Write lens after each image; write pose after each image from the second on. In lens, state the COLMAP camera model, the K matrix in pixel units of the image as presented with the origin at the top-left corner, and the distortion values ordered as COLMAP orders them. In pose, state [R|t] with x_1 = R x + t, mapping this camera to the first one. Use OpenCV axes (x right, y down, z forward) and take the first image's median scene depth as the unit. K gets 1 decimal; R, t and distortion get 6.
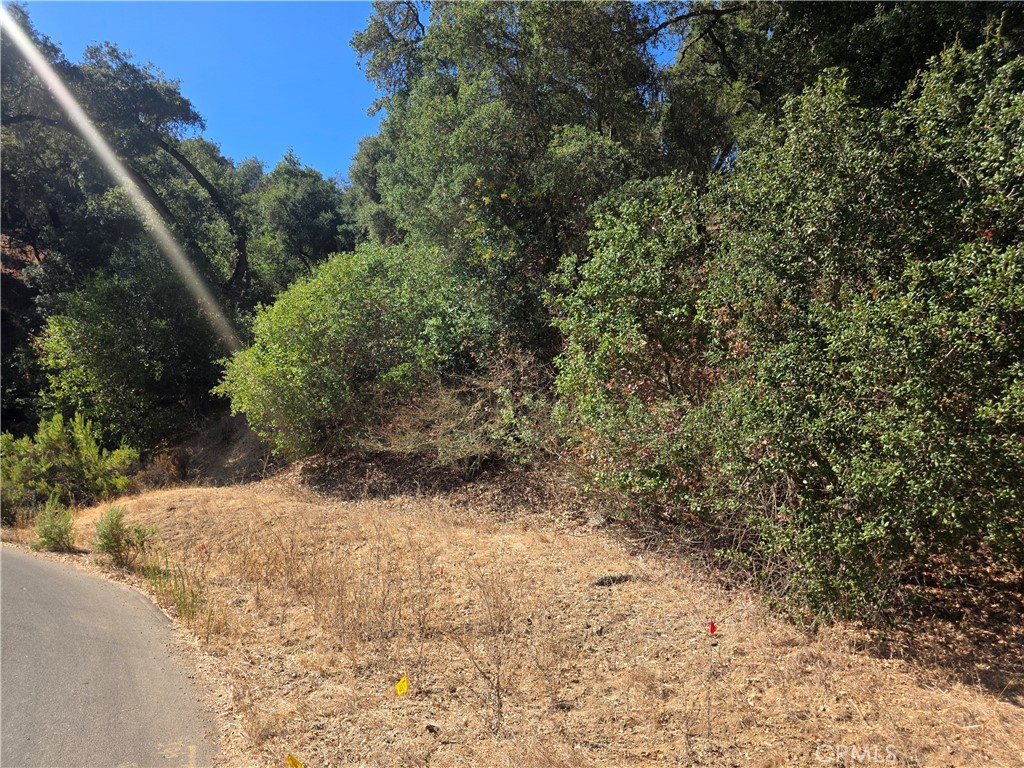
lens RADIAL K [[690.1, 0, 554.9], [0, 690.1, 376.7], [0, 0, 1]] dist [-0.034744, -0.013676]
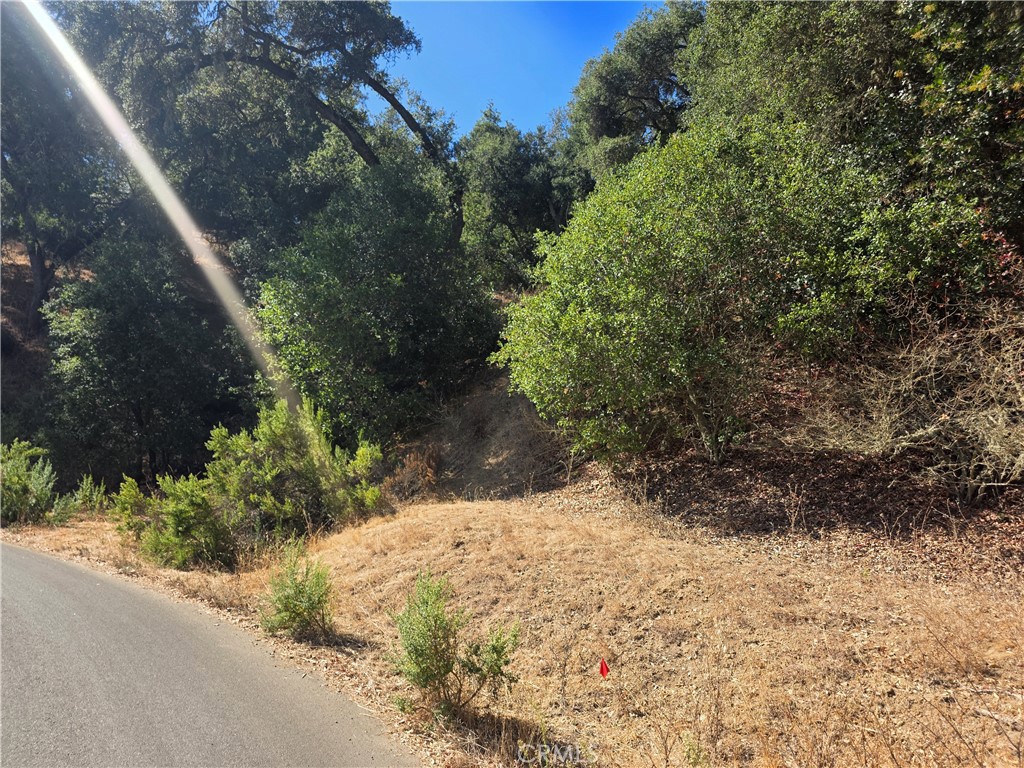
lens RADIAL K [[690.1, 0, 512.1], [0, 690.1, 384.4], [0, 0, 1]] dist [-0.034744, -0.013676]
pose [[0.959350, -0.026335, -0.280987, -0.267192], [0.033085, 0.999266, 0.019306, 0.030293], [0.280272, -0.027817, 0.959517, 0.330618]]
